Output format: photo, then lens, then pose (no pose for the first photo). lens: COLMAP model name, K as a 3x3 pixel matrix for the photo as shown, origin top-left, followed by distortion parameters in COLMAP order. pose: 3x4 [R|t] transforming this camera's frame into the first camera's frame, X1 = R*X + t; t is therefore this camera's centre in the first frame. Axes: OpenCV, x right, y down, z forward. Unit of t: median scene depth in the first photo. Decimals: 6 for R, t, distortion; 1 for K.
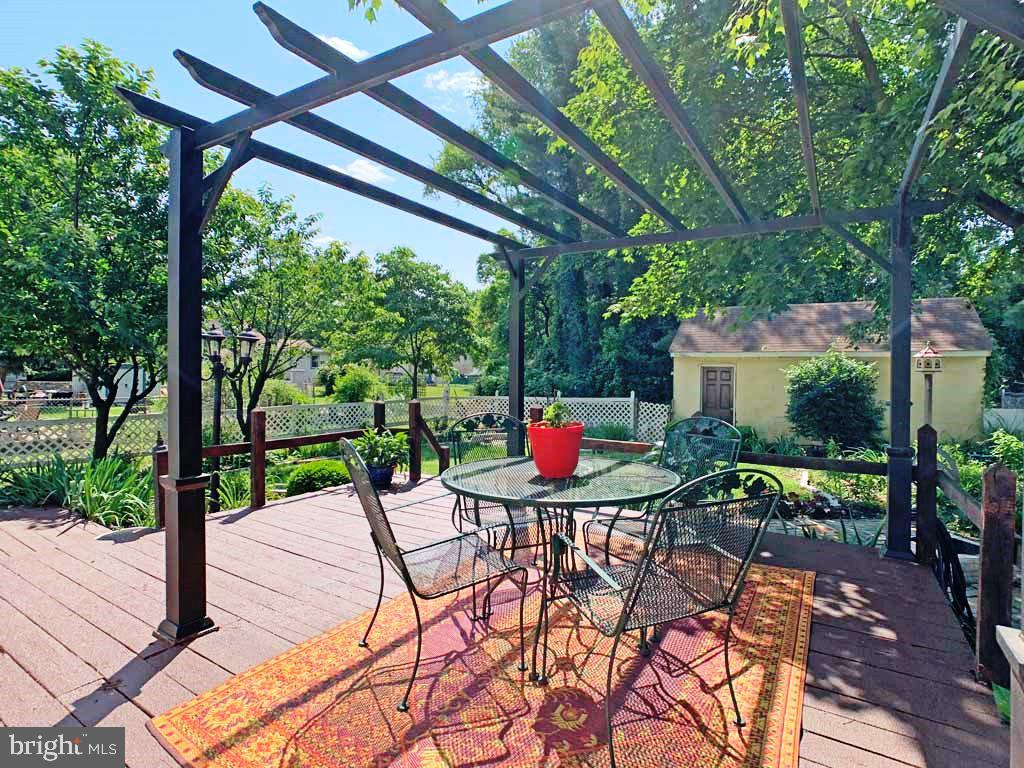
lens RADIAL K [[525.4, 0, 514.3], [0, 525.4, 382.2], [0, 0, 1]] dist [-0.039892, 0.012918]
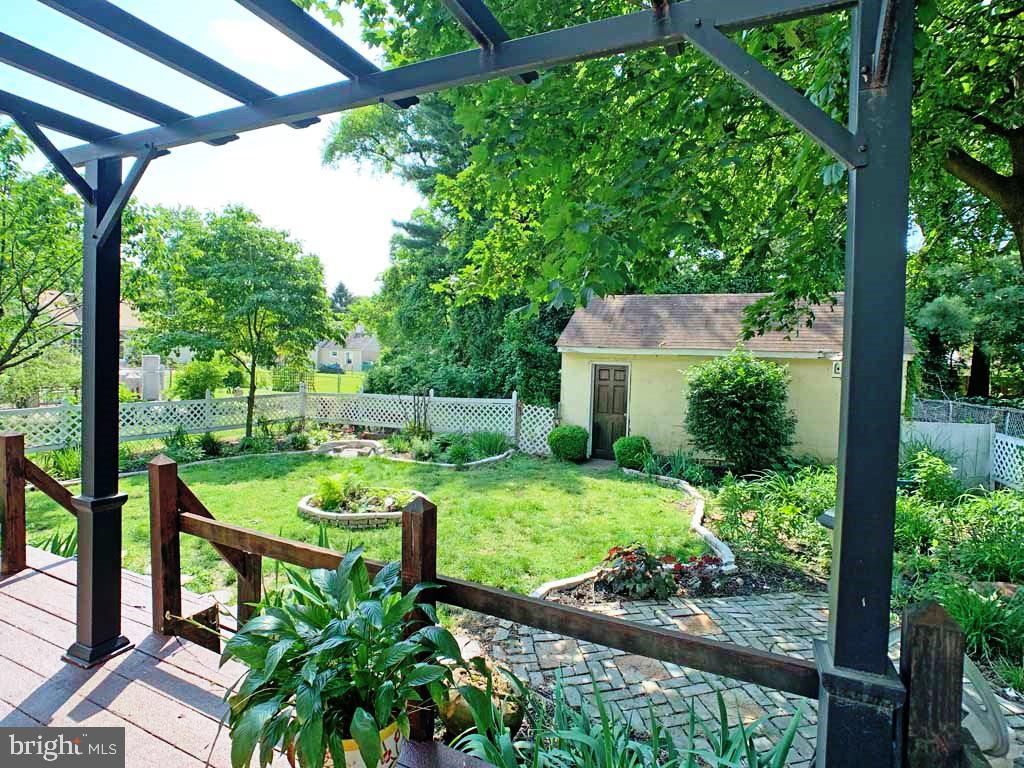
lens RADIAL K [[525.4, 0, 512.8], [0, 525.4, 379.7], [0, 0, 1]] dist [-0.039892, 0.012918]
pose [[0.991269, 0.015750, 0.130908, 0.121045], [-0.017899, 0.999723, 0.015260, -0.015170], [-0.130632, -0.017470, 0.991277, 0.180360]]
